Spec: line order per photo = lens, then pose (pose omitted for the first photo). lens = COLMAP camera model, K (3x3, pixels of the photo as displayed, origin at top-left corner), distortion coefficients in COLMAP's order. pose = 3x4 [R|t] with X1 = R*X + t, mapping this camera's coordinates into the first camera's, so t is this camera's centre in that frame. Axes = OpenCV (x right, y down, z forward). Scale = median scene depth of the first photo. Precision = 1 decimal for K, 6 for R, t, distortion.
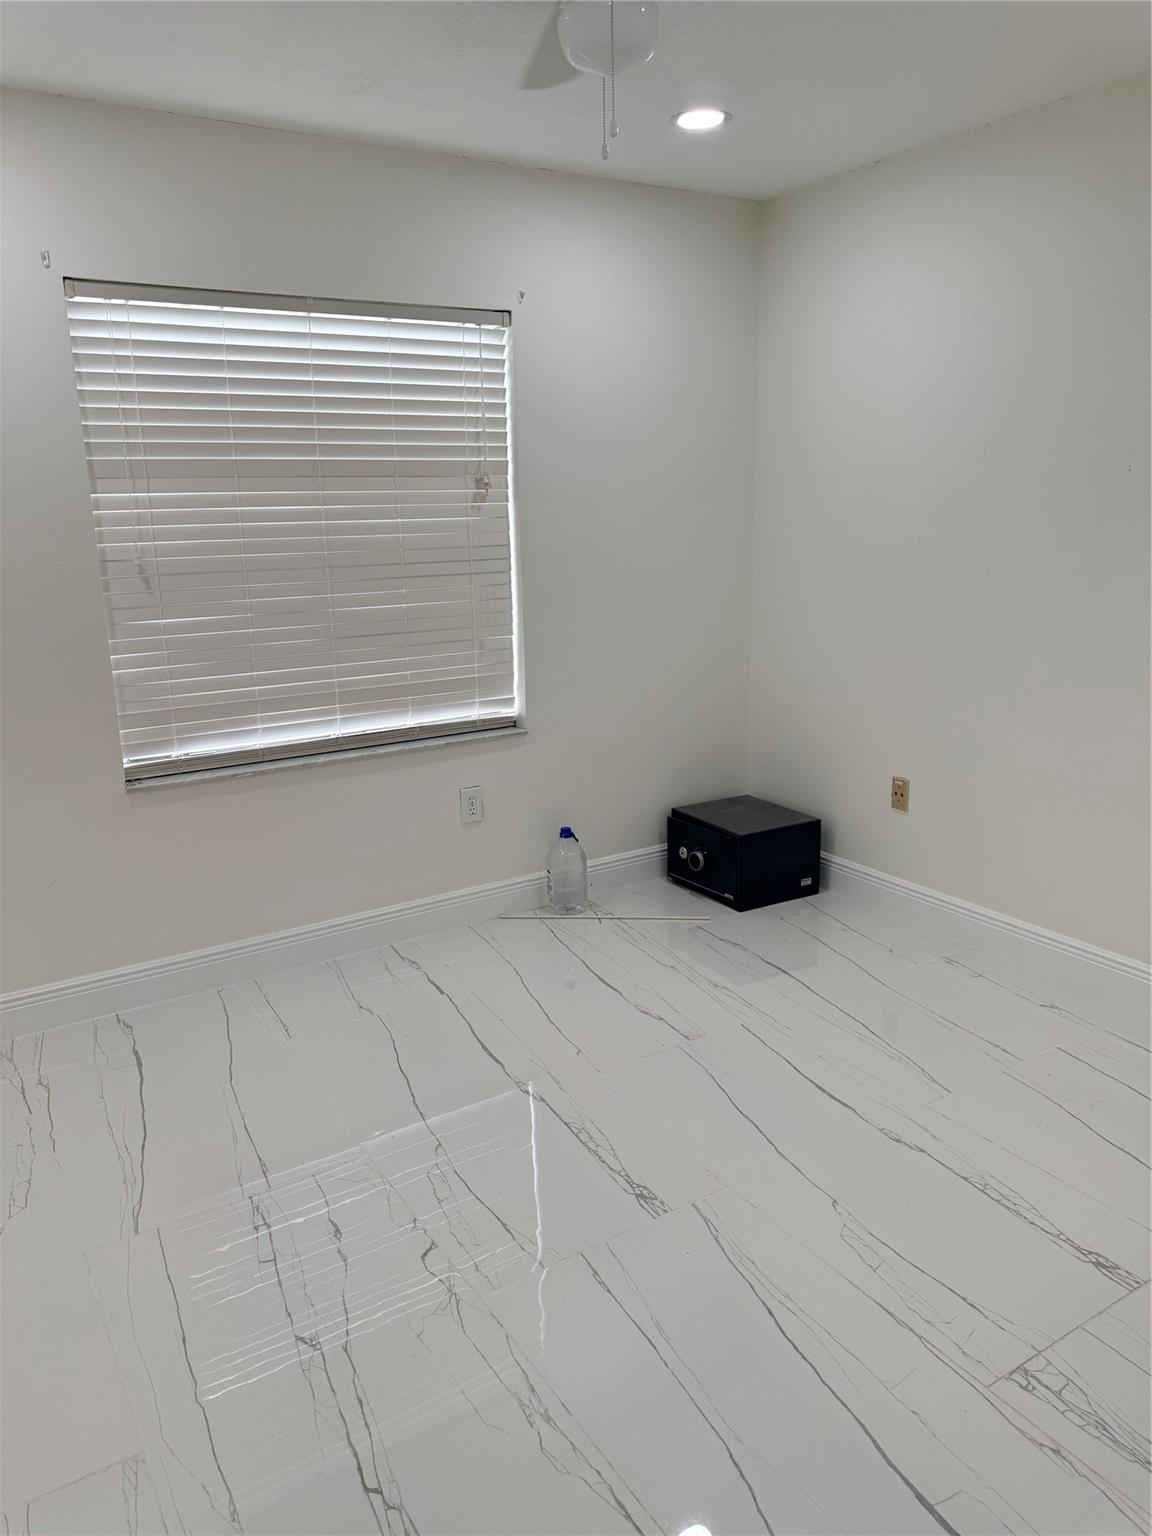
lens RADIAL K [[1077.6, 0, 576.0], [0, 1077.6, 768.0], [0, 0, 1]] dist [0.049944, -0.049280]
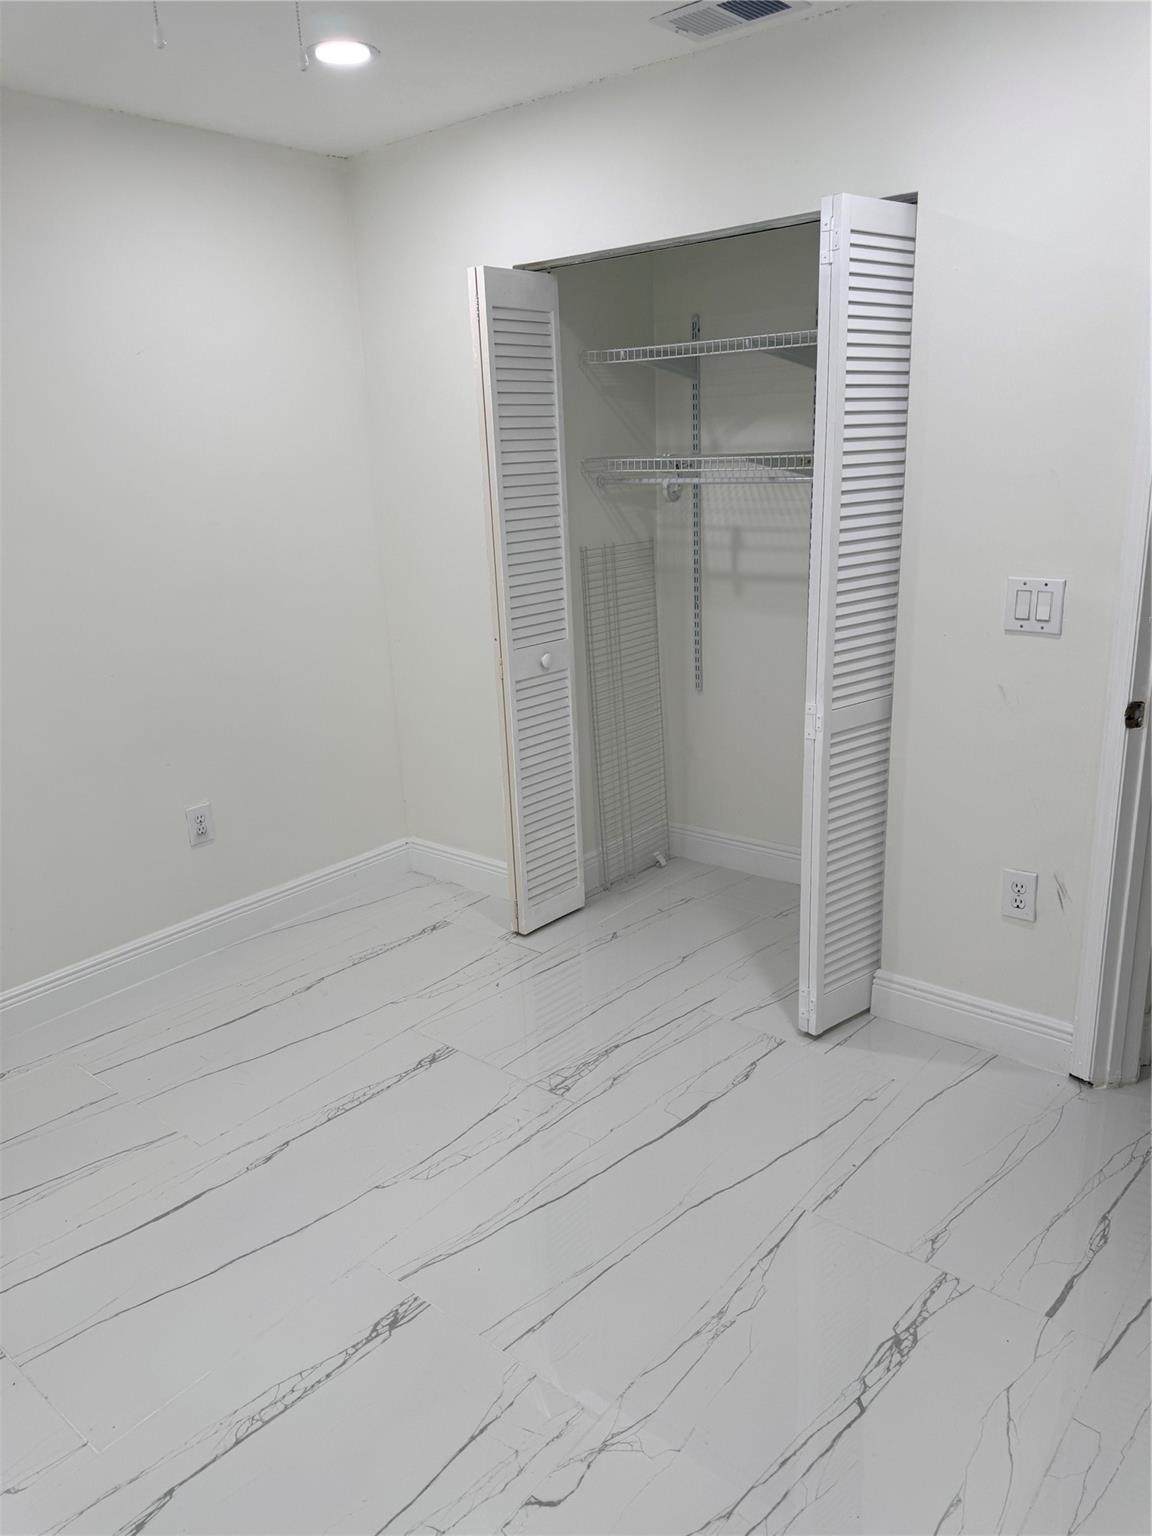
lens RADIAL K [[1077.6, 0, 576.0], [0, 1077.6, 768.0], [0, 0, 1]] dist [0.049944, -0.049280]
pose [[-0.296202, -0.242454, 0.923840, -0.860862], [0.274205, 0.904942, 0.325411, -0.314625], [-0.914918, 0.349709, -0.201564, 1.132282]]
